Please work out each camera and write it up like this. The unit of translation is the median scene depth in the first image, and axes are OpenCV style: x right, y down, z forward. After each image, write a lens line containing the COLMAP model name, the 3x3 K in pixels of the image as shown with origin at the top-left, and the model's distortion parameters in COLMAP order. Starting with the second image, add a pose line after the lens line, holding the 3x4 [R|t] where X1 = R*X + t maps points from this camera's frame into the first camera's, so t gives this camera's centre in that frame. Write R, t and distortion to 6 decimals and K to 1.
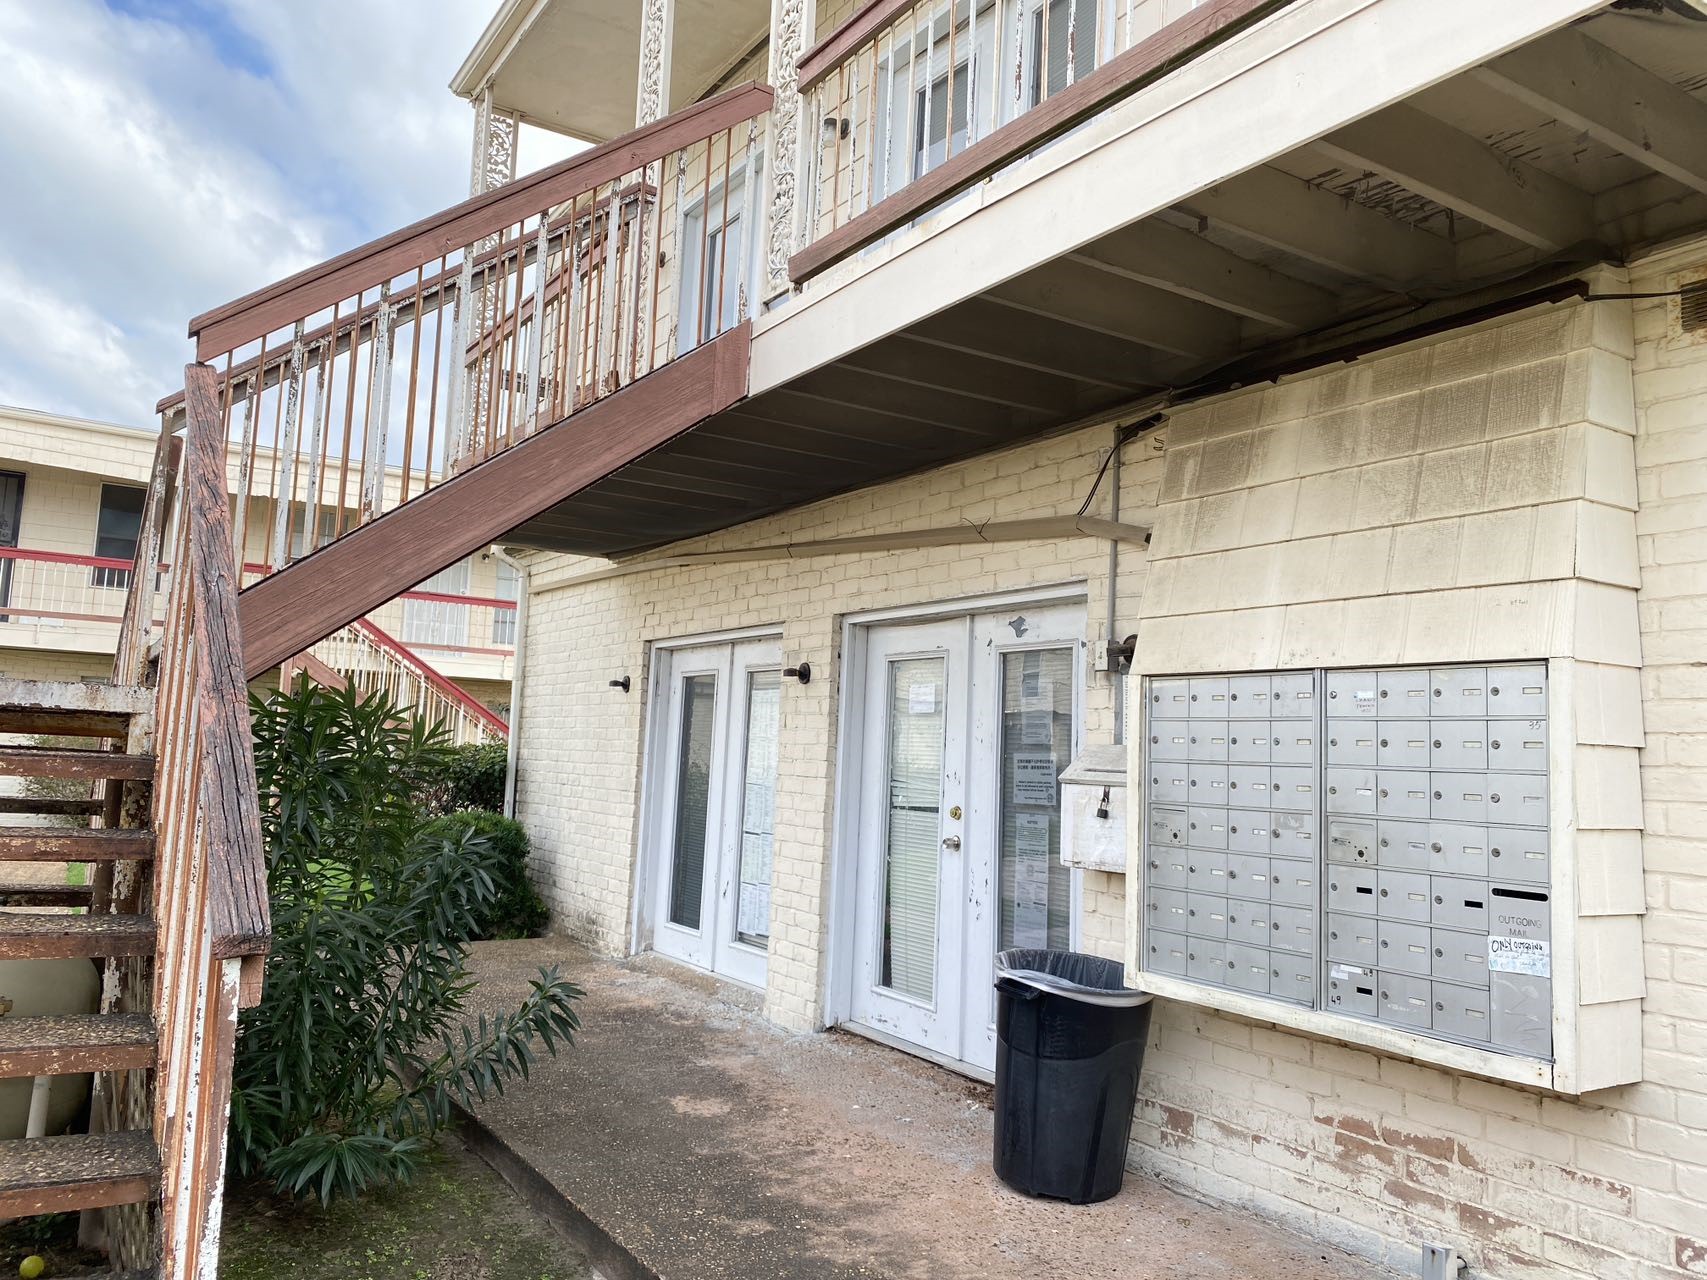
lens RADIAL K [[1311.4, 0, 854.4], [0, 1311.4, 636.1], [0, 0, 1]] dist [0.025988, -0.009432]
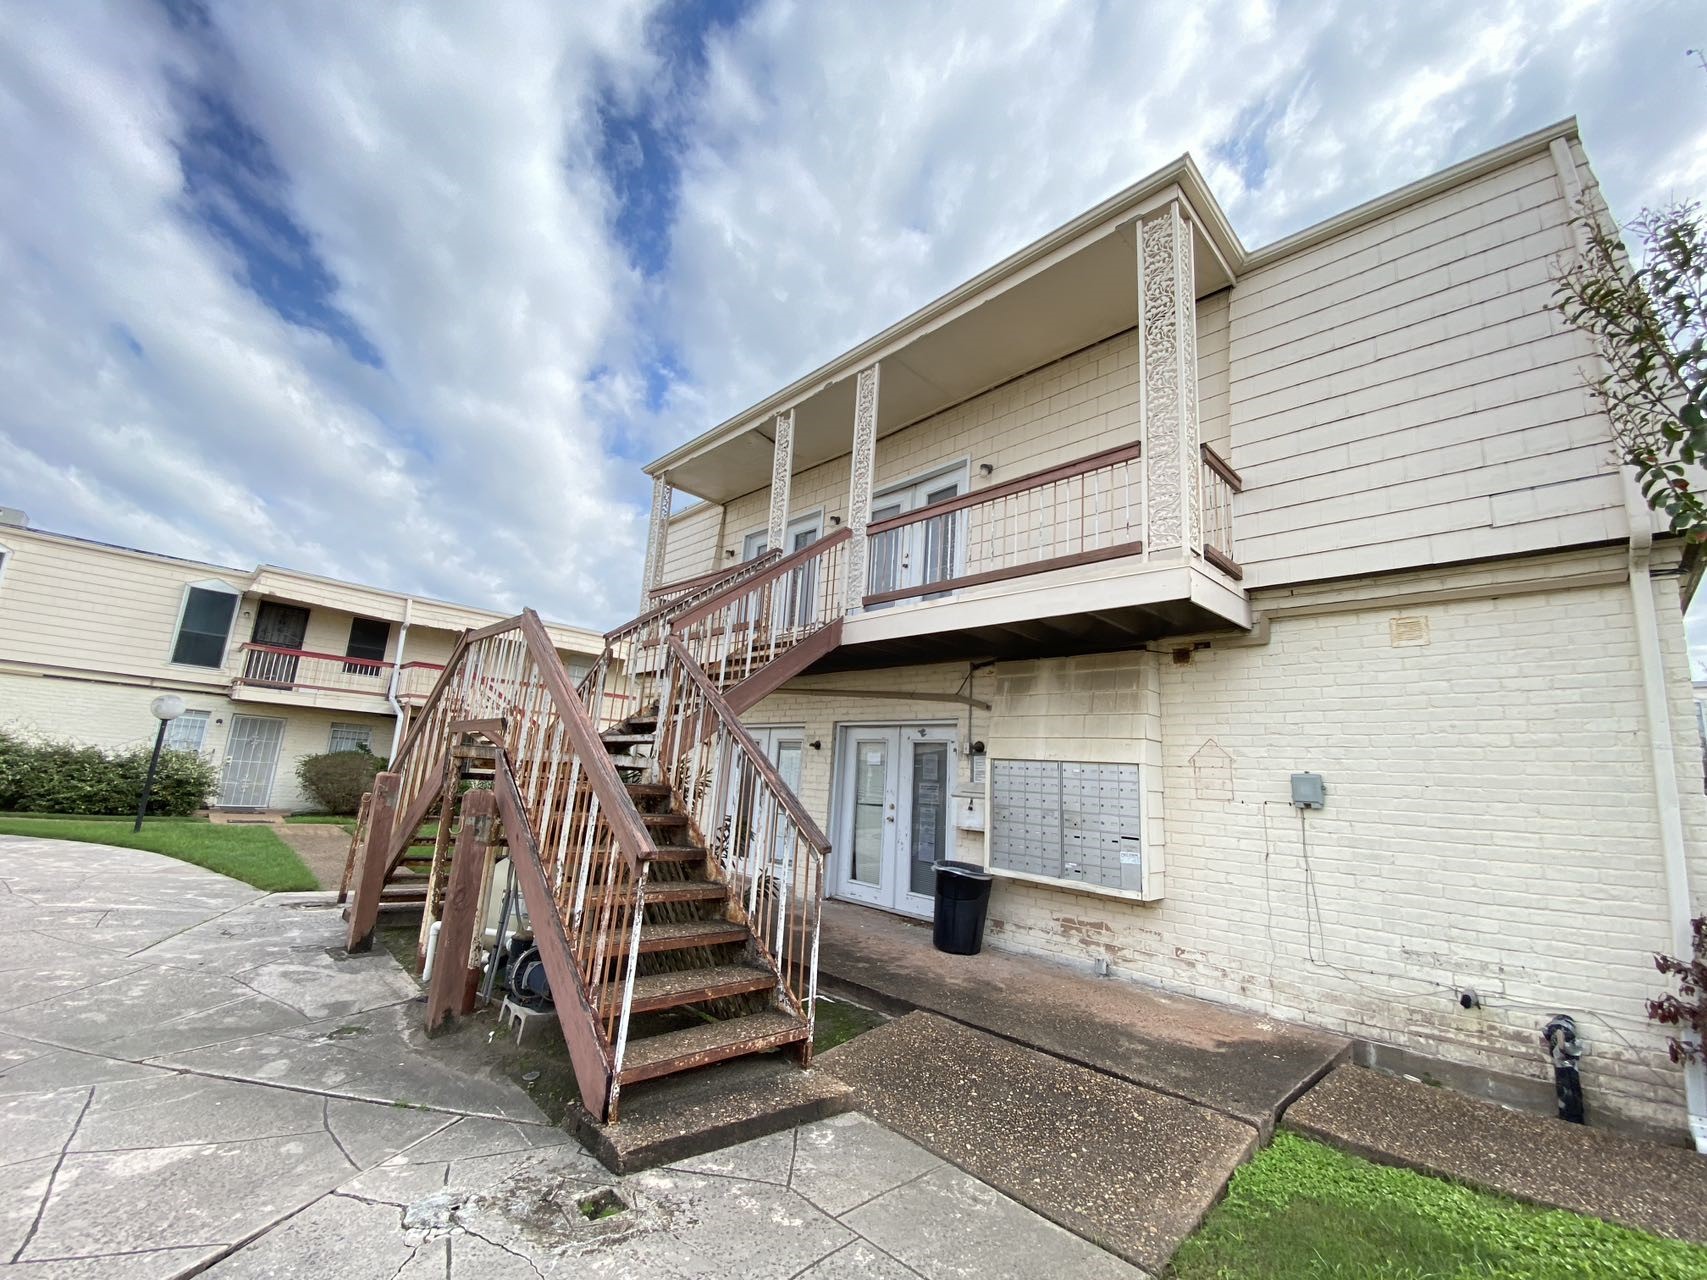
lens RADIAL K [[689.7, 0, 854.9], [0, 689.7, 641.7], [0, 0, 1]] dist [0.029984, -0.000386]
pose [[0.976246, 0.057962, 0.208766, -0.388022], [-0.038816, 0.994752, -0.094670, -0.067773], [-0.213158, 0.084318, 0.973373, -0.393446]]
